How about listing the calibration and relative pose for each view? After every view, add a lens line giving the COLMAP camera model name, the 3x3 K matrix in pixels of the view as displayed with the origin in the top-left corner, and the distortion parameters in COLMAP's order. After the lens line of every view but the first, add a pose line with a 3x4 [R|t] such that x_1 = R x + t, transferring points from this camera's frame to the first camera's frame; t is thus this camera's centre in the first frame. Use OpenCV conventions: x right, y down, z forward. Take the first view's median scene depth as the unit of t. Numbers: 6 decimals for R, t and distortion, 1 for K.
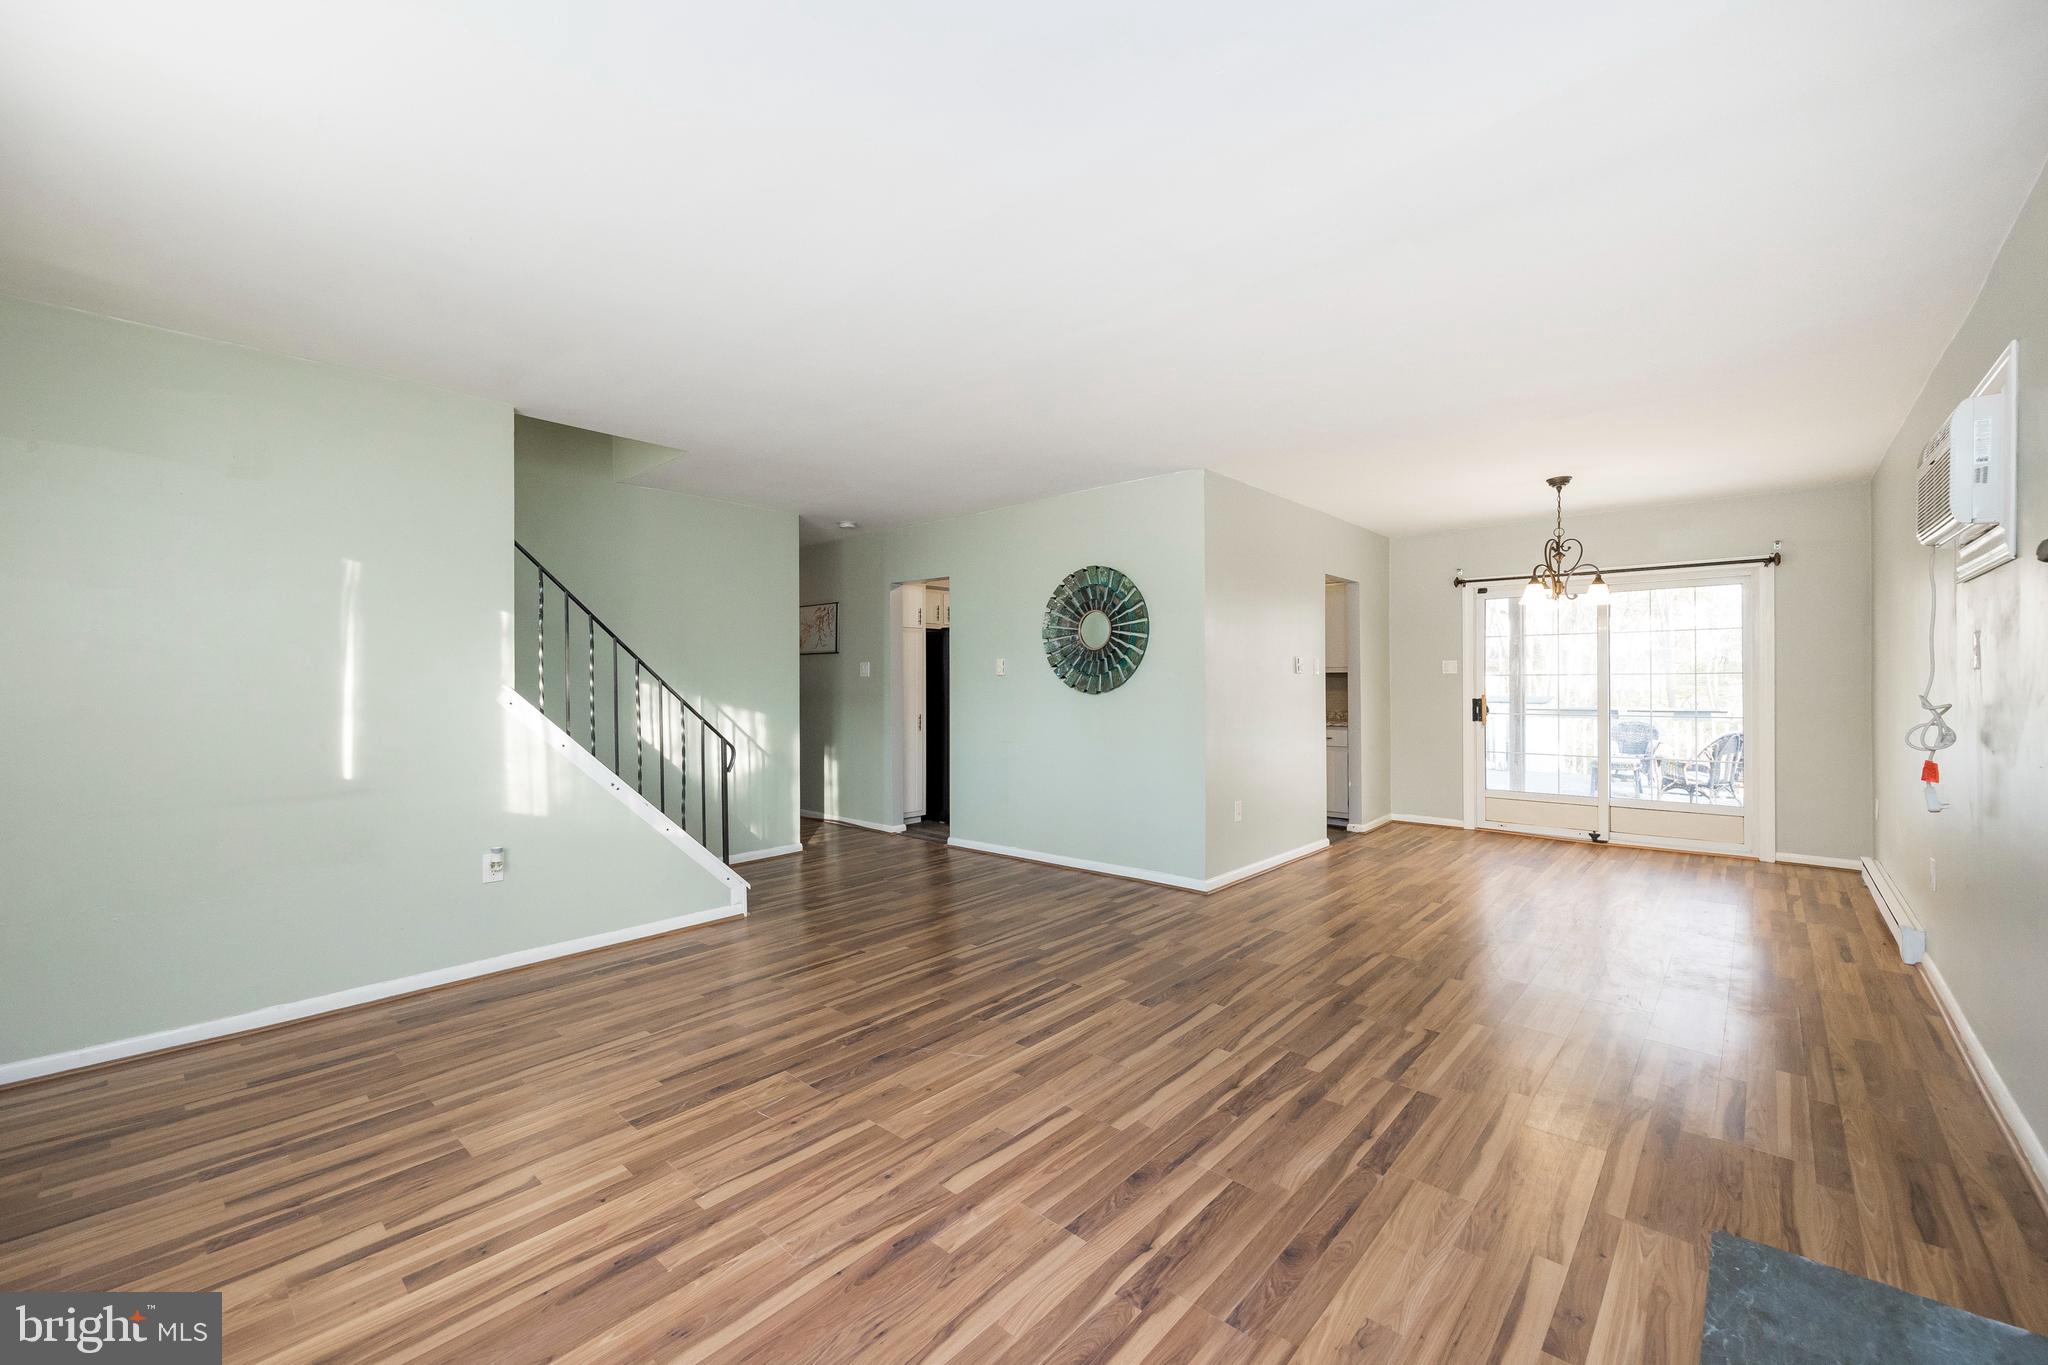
lens RADIAL K [[817.5, 0, 1022.1], [0, 817.5, 680.8], [0, 0, 1]] dist [-0.007341, 0.000758]
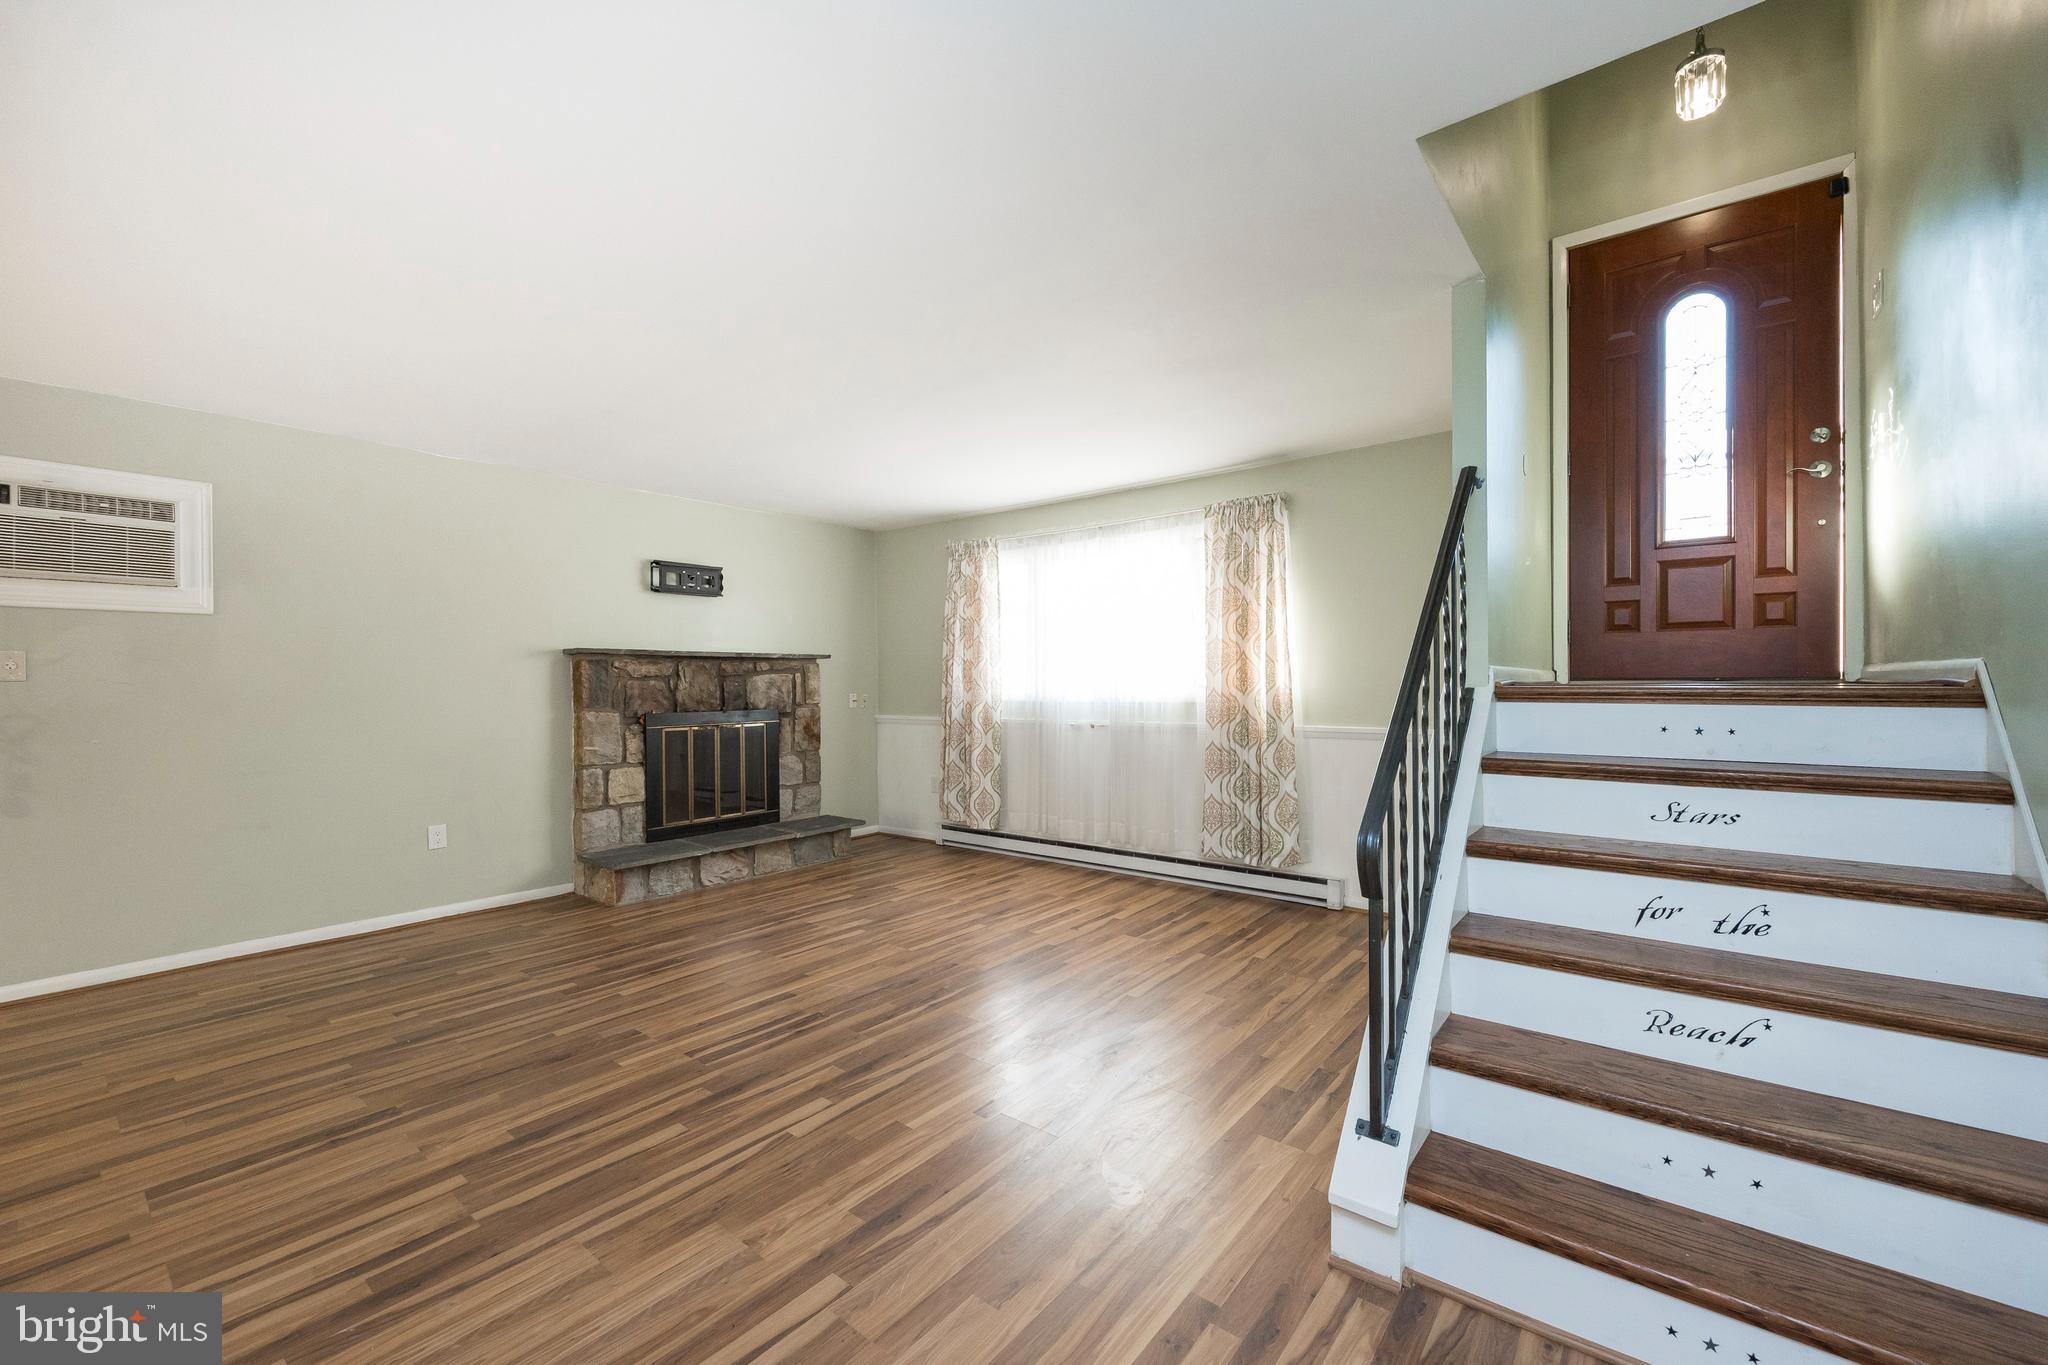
lens RADIAL K [[817.5, 0, 1030.4], [0, 817.5, 684.2], [0, 0, 1]] dist [-0.007341, 0.000758]
pose [[-0.997457, 0.012669, -0.070137, -0.211783], [0.012552, 0.999919, 0.002100, 0.005362], [0.070158, 0.001215, -0.997535, 1.762839]]
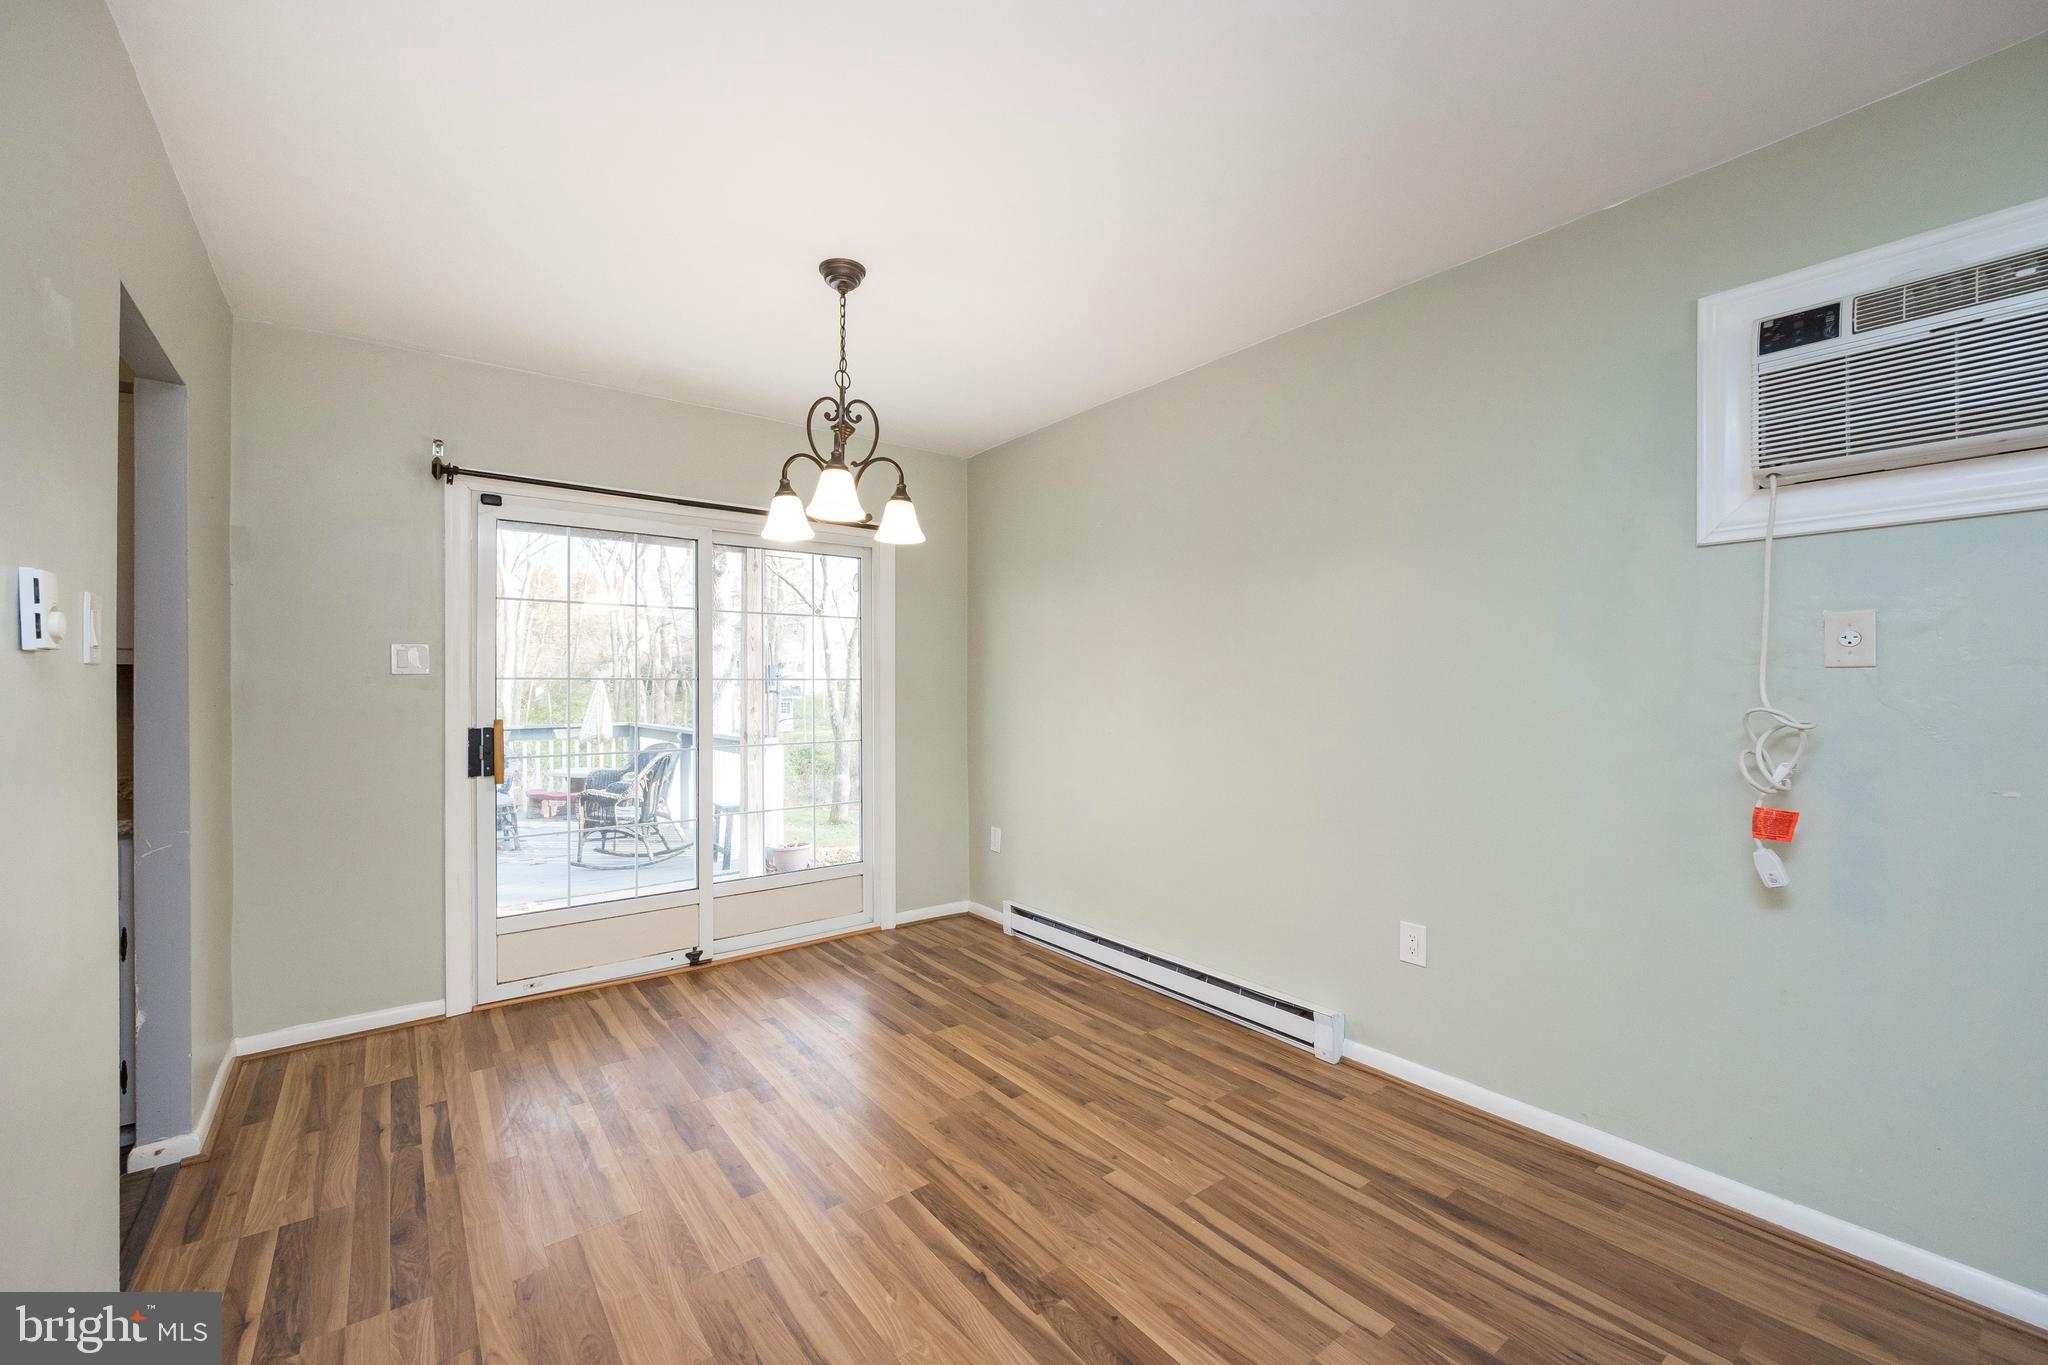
lens RADIAL K [[817.5, 0, 1017.7], [0, 817.5, 678.9], [0, 0, 1]] dist [-0.007341, 0.000758]
pose [[0.182570, 0.013311, 0.983103, 0.298095], [0.002684, 0.999898, -0.014036, 0.002157], [-0.983189, 0.005202, 0.182516, 1.173628]]
